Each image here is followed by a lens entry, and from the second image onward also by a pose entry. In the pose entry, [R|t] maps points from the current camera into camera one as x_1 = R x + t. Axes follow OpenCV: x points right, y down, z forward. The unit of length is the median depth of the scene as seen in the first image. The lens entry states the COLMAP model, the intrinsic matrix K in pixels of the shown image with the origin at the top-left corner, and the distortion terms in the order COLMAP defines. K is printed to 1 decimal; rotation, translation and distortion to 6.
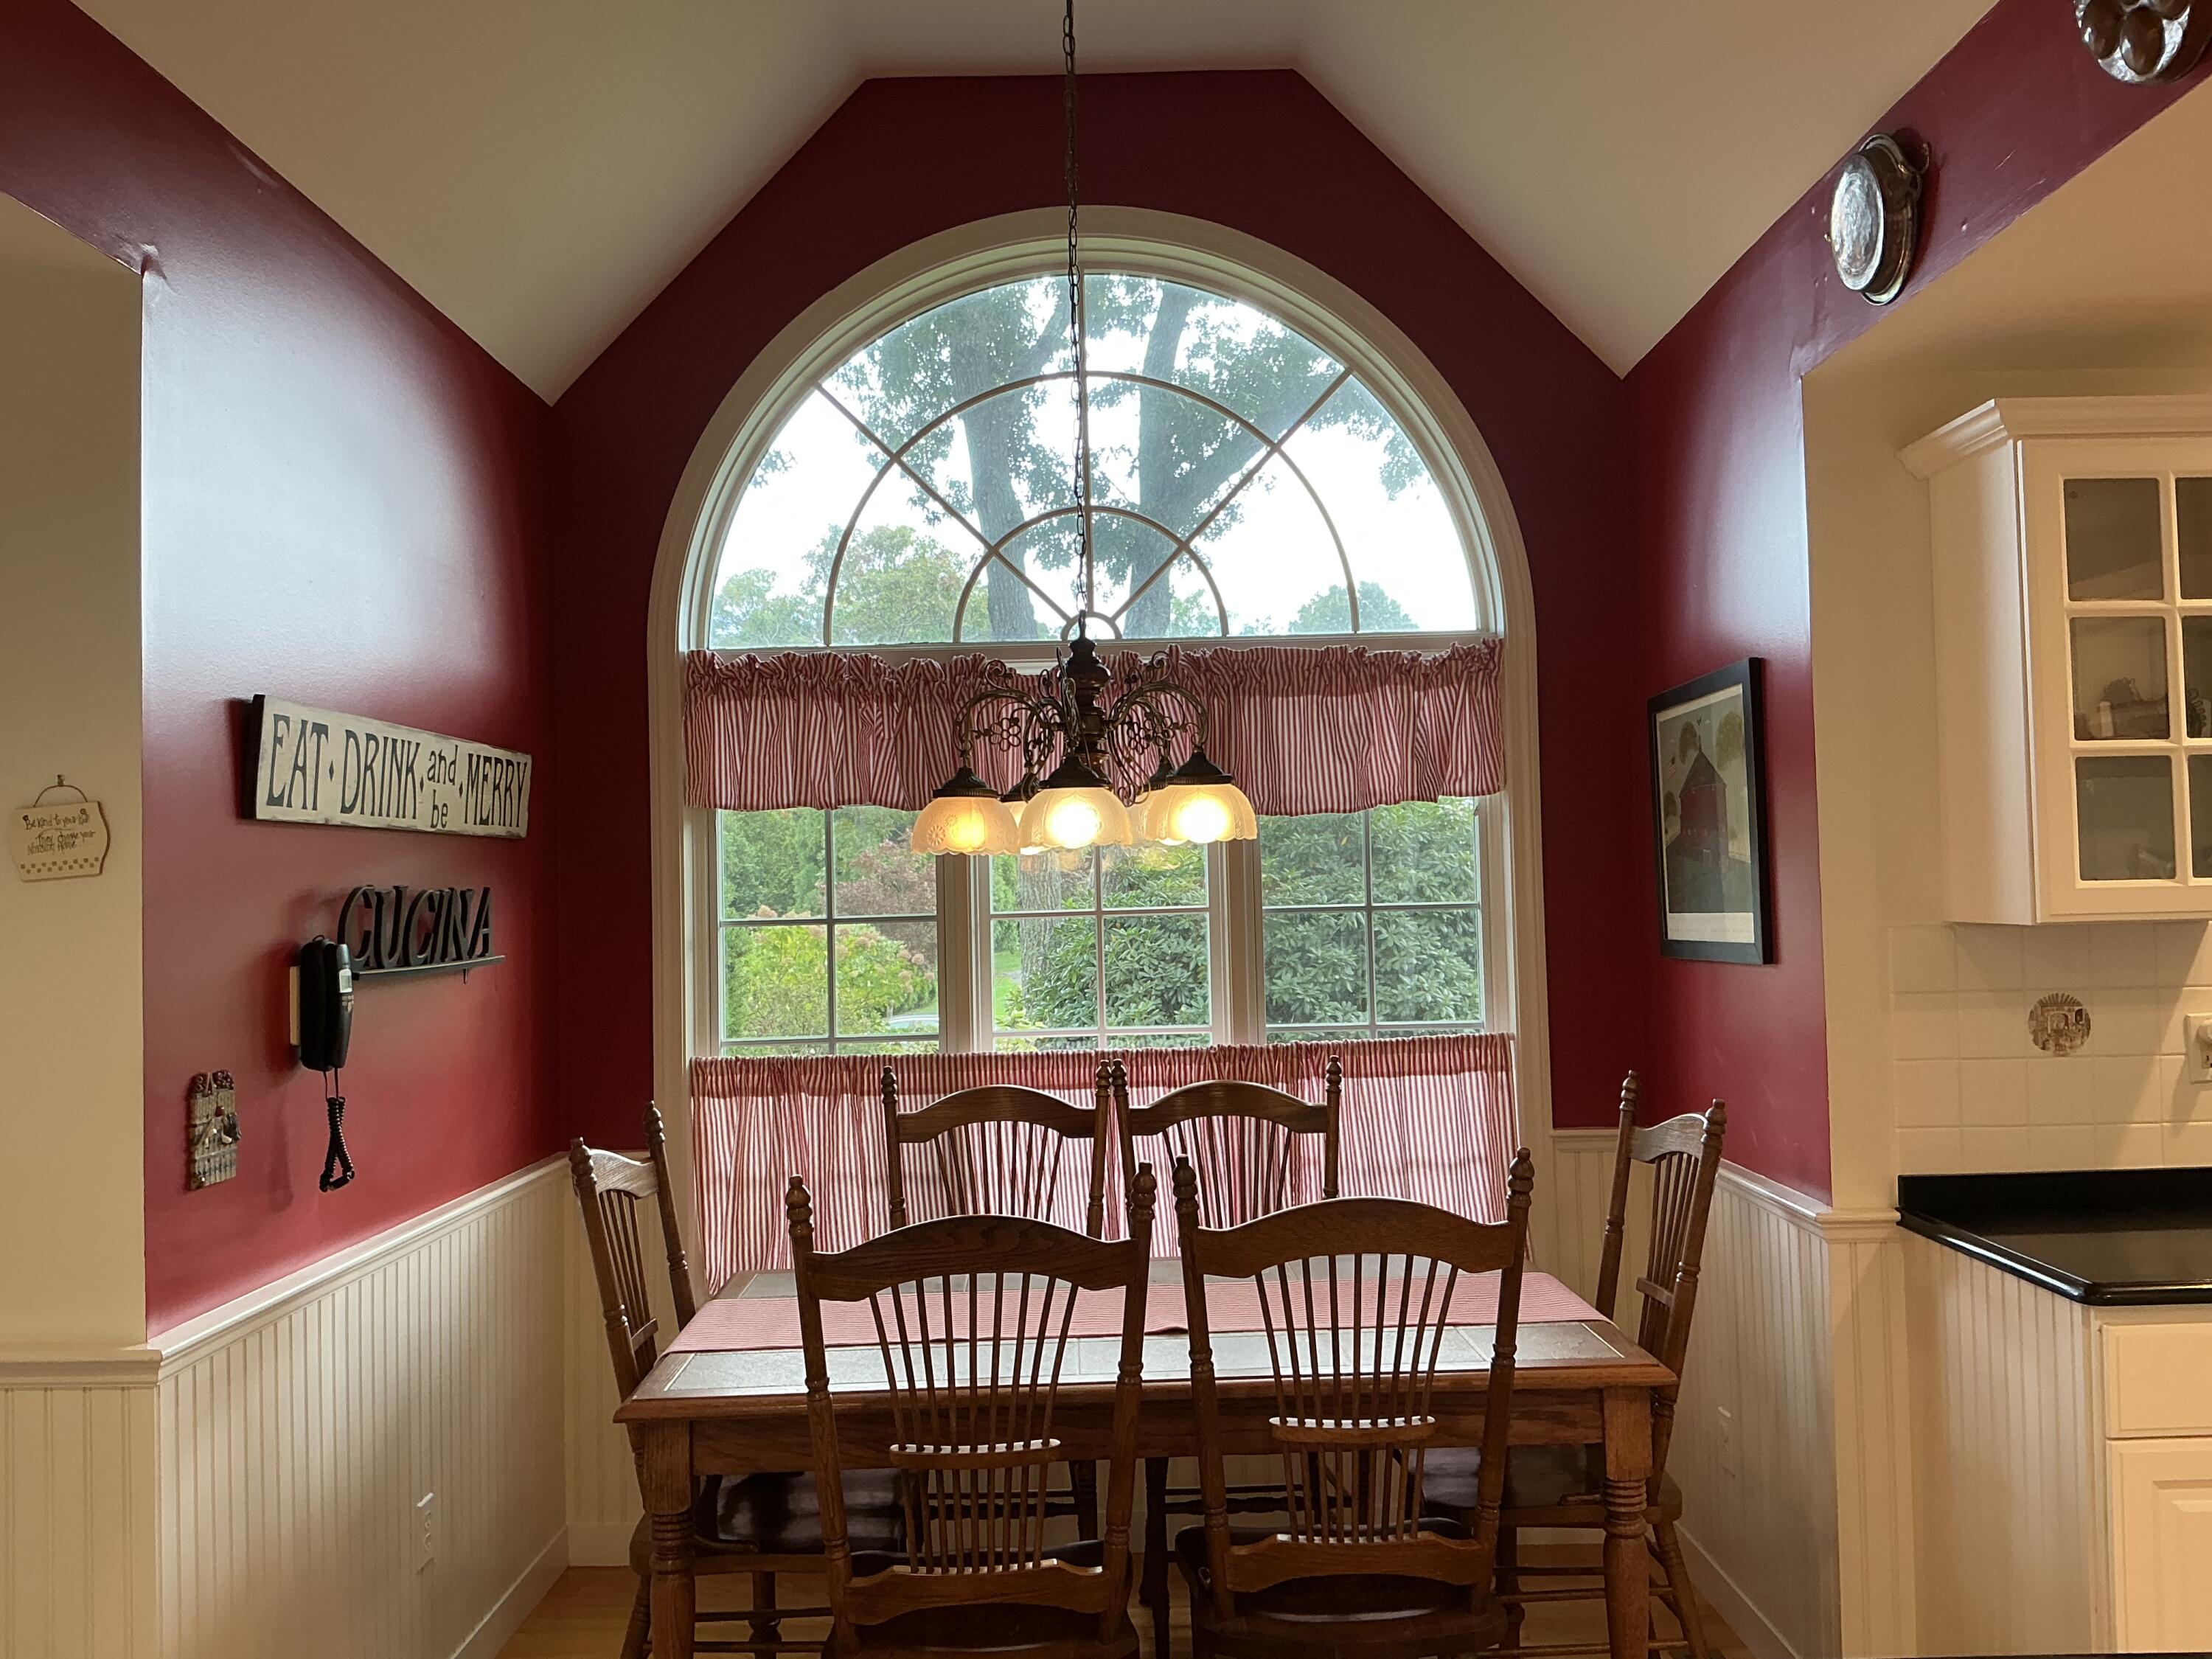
lens RADIAL K [[1826.7, 0, 1106.0], [0, 1826.7, 829.5], [0, 0, 1]] dist [0.159493, -0.332452]
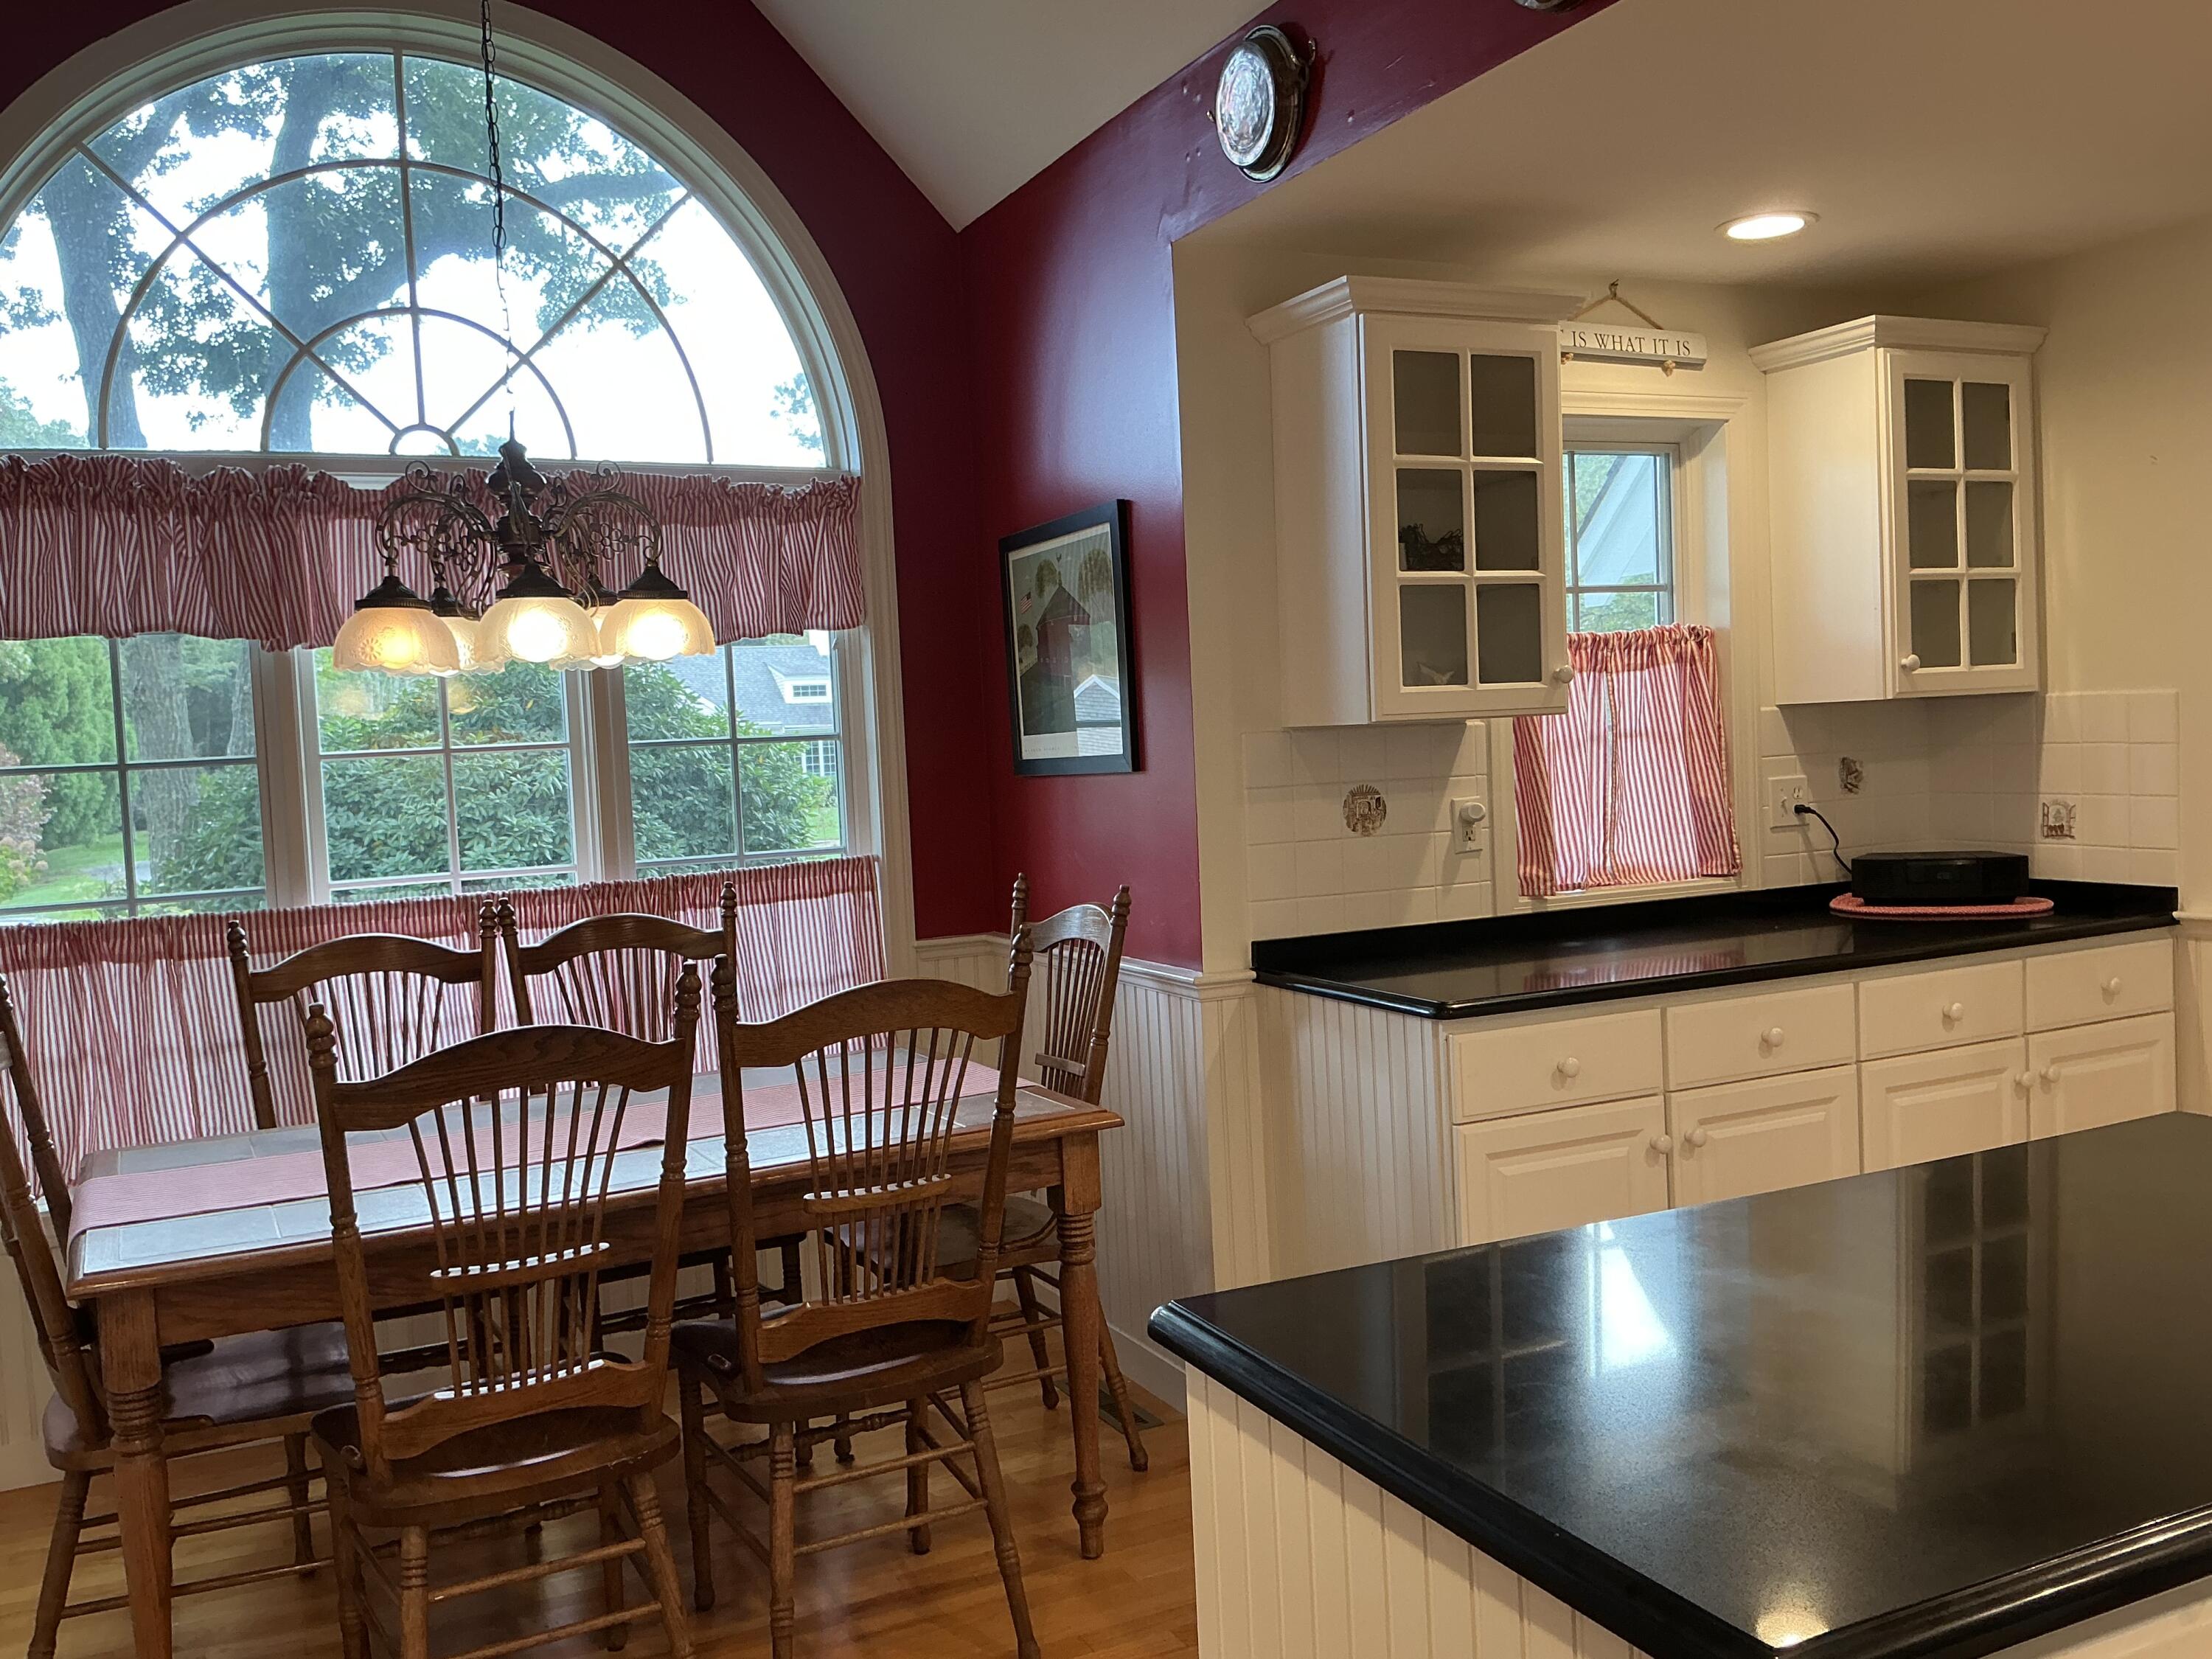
lens RADIAL K [[1826.7, 0, 1106.0], [0, 1826.7, 829.5], [0, 0, 1]] dist [0.159493, -0.332452]
pose [[0.898677, -0.041157, 0.436676, -0.148725], [0.010314, 0.997295, 0.072770, 0.025330], [-0.438490, -0.060893, 0.896671, -0.003766]]
